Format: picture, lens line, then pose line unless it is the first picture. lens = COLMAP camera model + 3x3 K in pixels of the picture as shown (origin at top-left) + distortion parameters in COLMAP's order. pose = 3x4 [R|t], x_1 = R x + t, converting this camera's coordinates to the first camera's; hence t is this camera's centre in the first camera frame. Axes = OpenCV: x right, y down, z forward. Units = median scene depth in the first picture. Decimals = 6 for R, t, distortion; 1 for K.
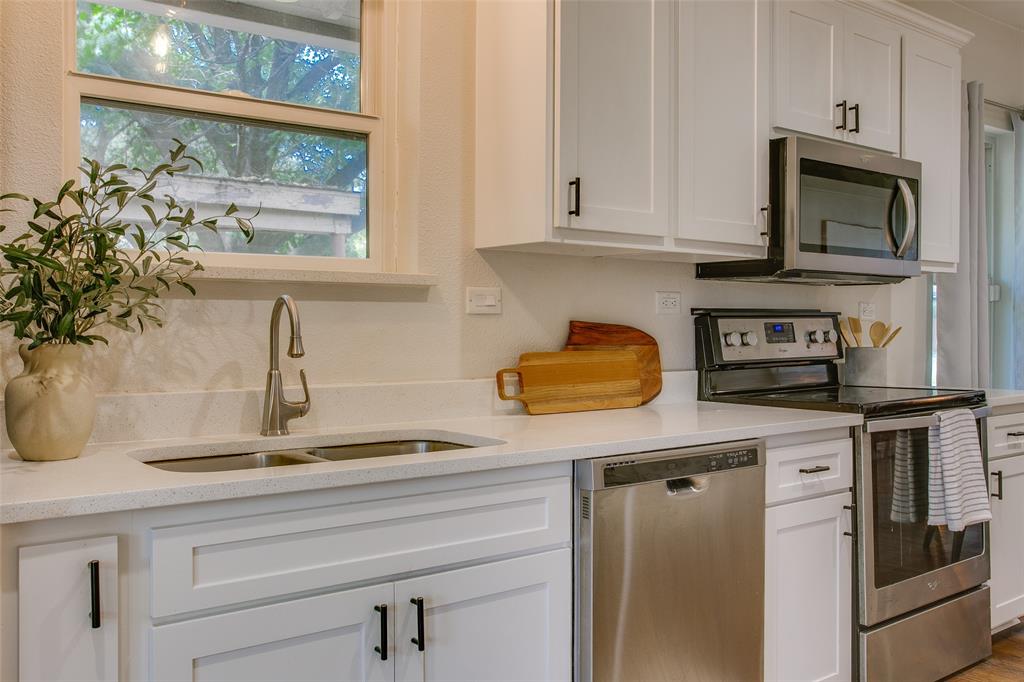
lens RADIAL K [[890.9, 0, 519.9], [0, 890.9, 338.1], [0, 0, 1]] dist [-0.027996, 0.005485]
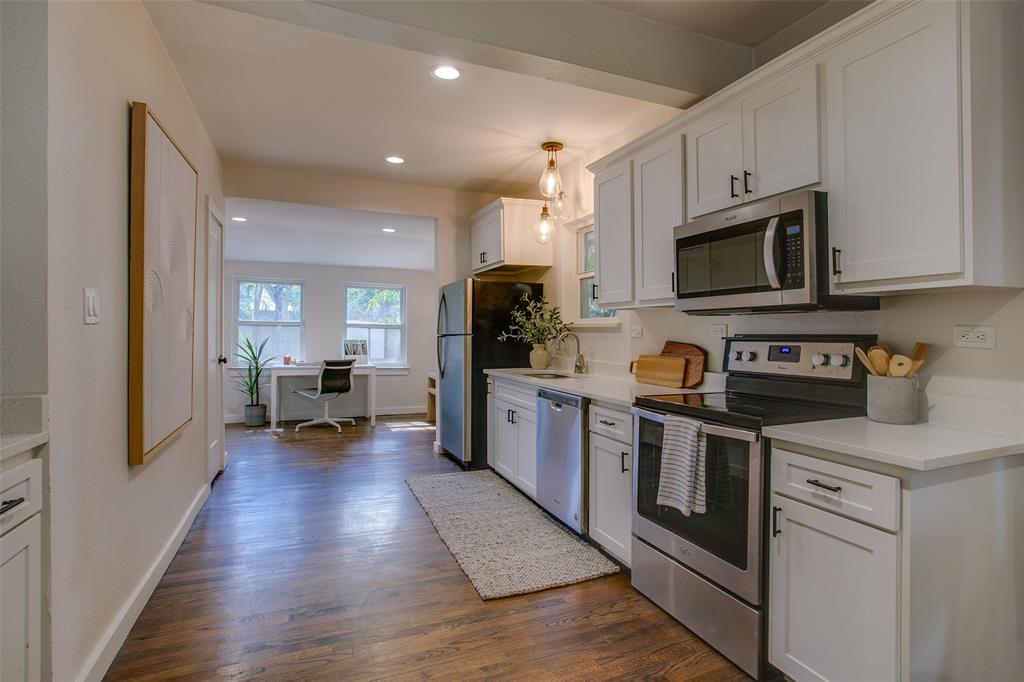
lens RADIAL K [[519.1, 0, 525.8], [0, 519.1, 327.7], [0, 0, 1]] dist [-0.035182, 0.004431]
pose [[-0.239386, -0.003507, -0.970918, 1.428278], [-0.010223, 0.999947, -0.001091, -0.050182], [0.970871, 0.009664, -0.239409, 1.084644]]
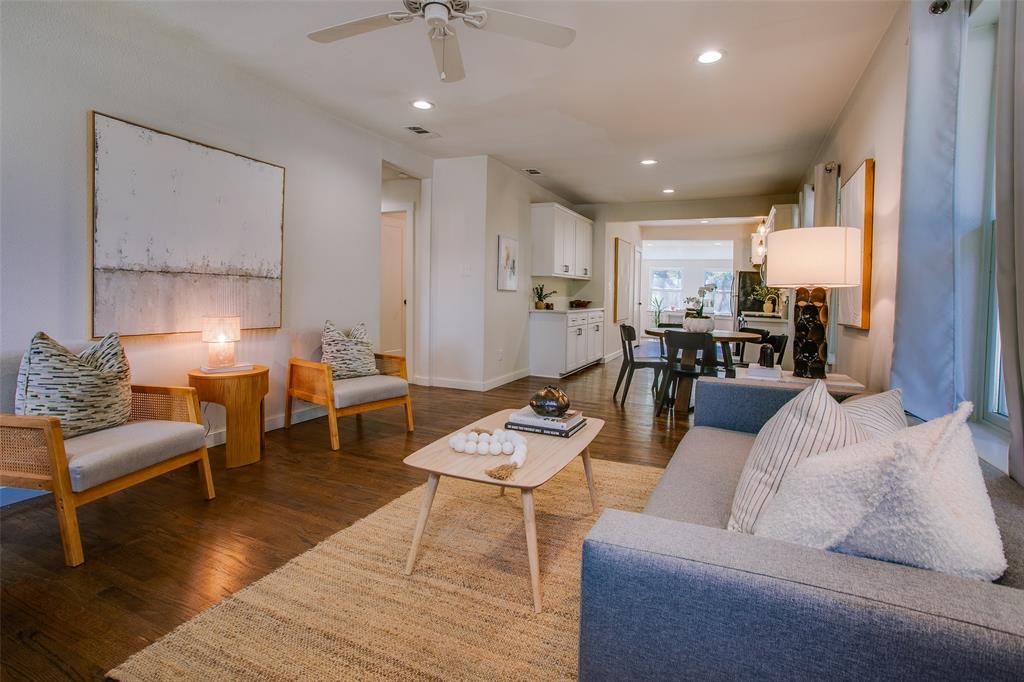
lens RADIAL K [[505.7, 0, 529.2], [0, 505.7, 302.6], [0, 0, 1]] dist [-0.029553, 0.011173]
pose [[-0.863644, -0.007075, -0.504053, 3.104641], [-0.025902, 0.999204, 0.030354, -0.051059], [0.503436, 0.039271, -0.863139, 3.058003]]
